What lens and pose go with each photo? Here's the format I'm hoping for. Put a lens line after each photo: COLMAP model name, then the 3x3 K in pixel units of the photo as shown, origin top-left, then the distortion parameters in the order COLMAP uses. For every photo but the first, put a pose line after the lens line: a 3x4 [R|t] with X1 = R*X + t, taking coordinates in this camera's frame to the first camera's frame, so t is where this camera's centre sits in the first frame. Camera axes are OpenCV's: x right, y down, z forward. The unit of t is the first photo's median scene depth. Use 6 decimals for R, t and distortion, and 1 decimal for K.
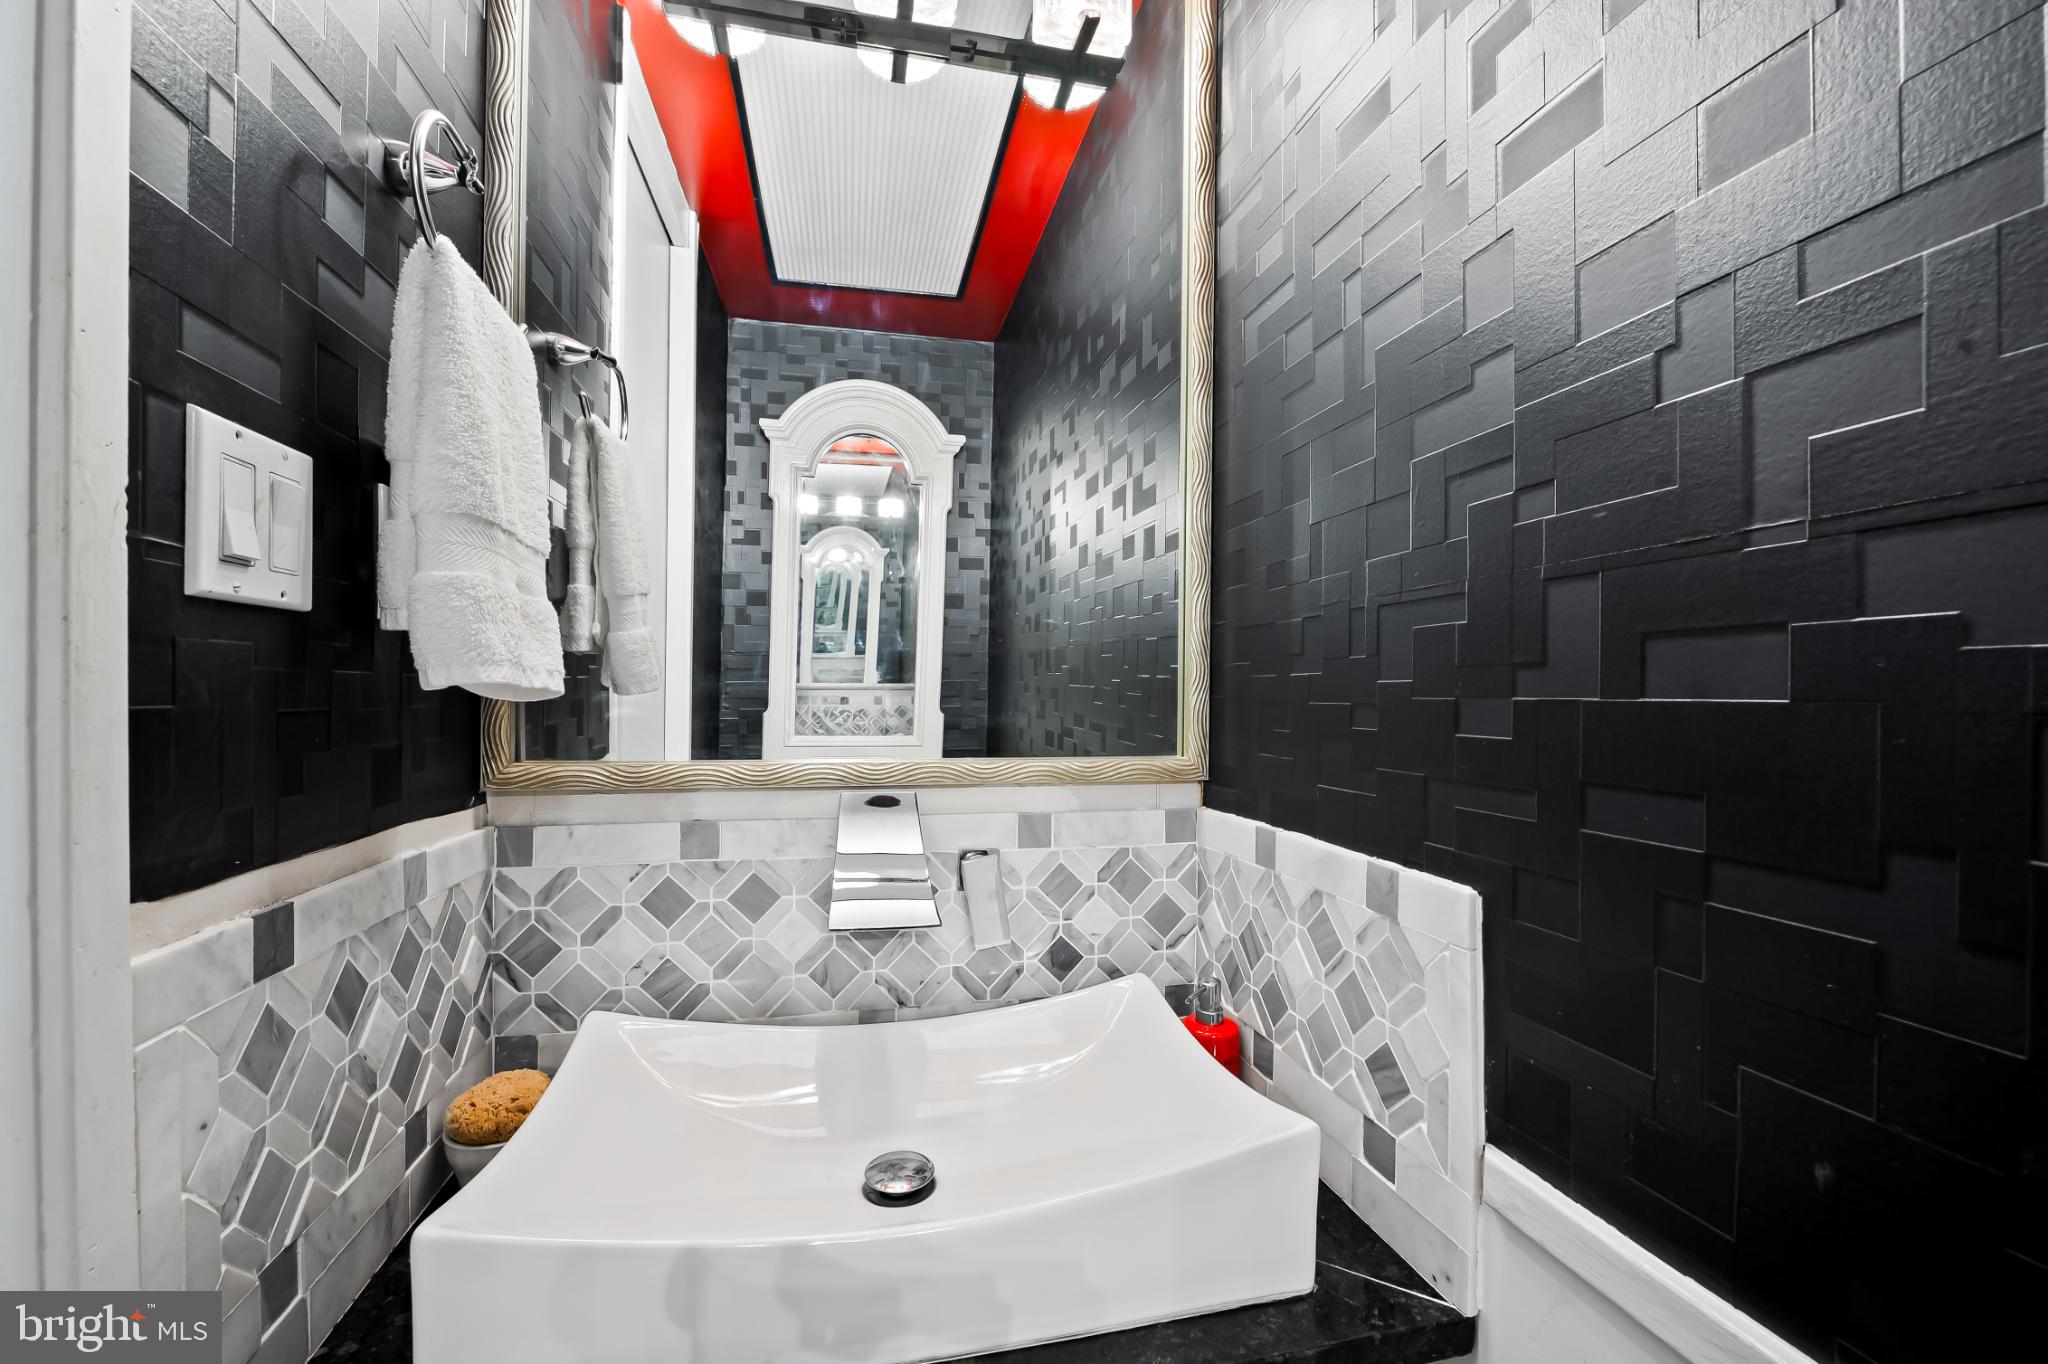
lens RADIAL K [[828.1, 0, 1022.7], [0, 828.1, 686.5], [0, 0, 1]] dist [-0.010397, -0.001037]
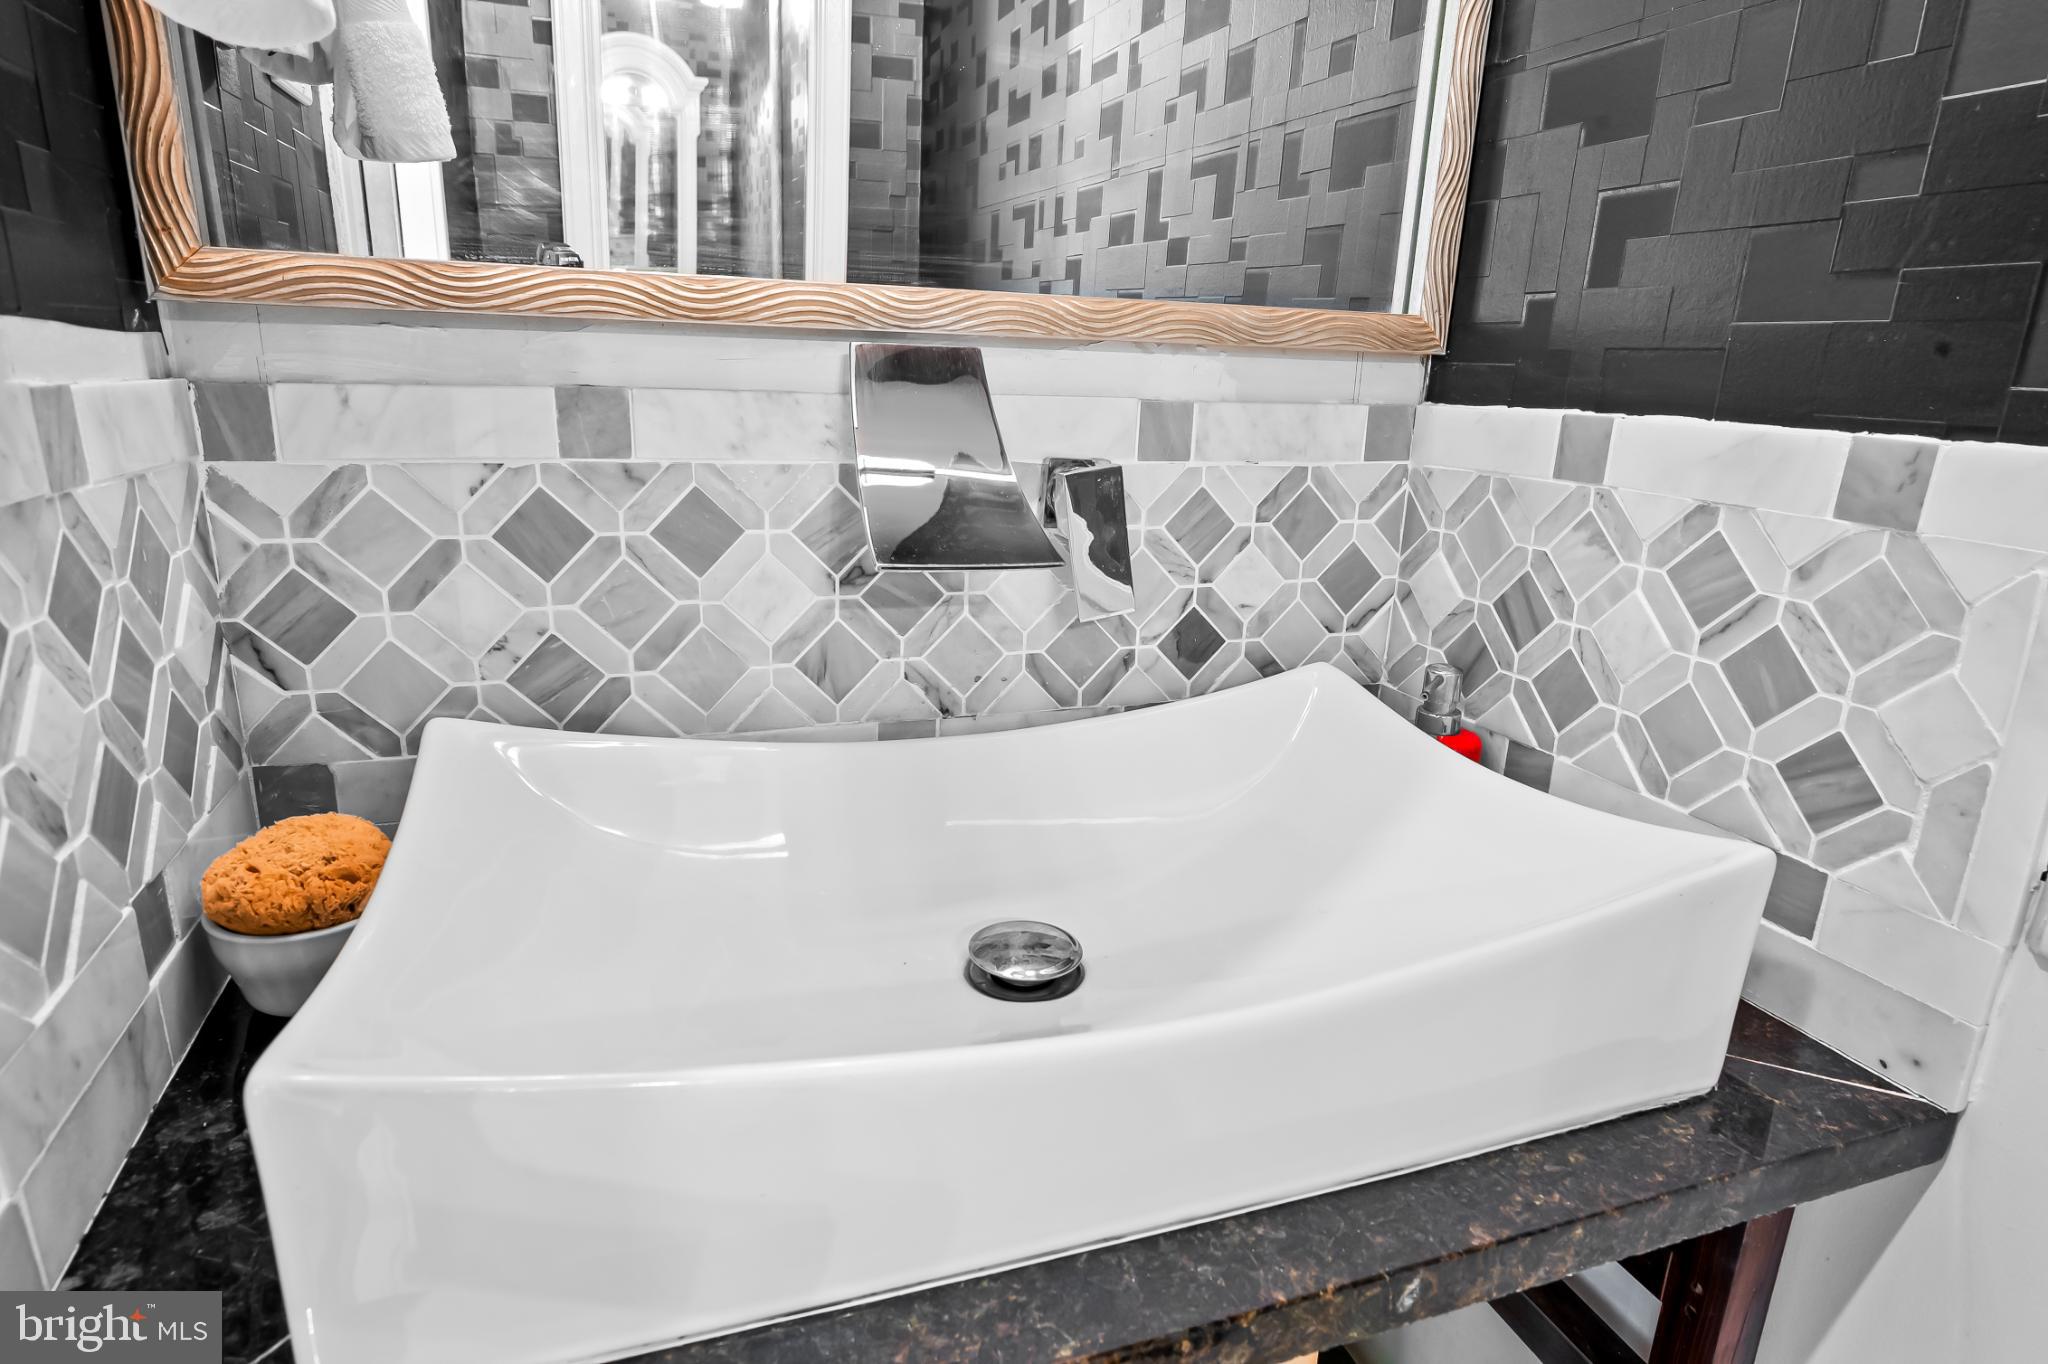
lens RADIAL K [[1146.7, 0, 1019.7], [0, 1146.7, 683.0], [0, 0, 1]] dist [-0.007282, 0.000429]
pose [[0.993278, -0.006931, 0.115543, -0.204116], [-0.025884, 0.959626, 0.280084, 0.134131], [-0.112819, -0.281192, 0.952997, 0.206673]]
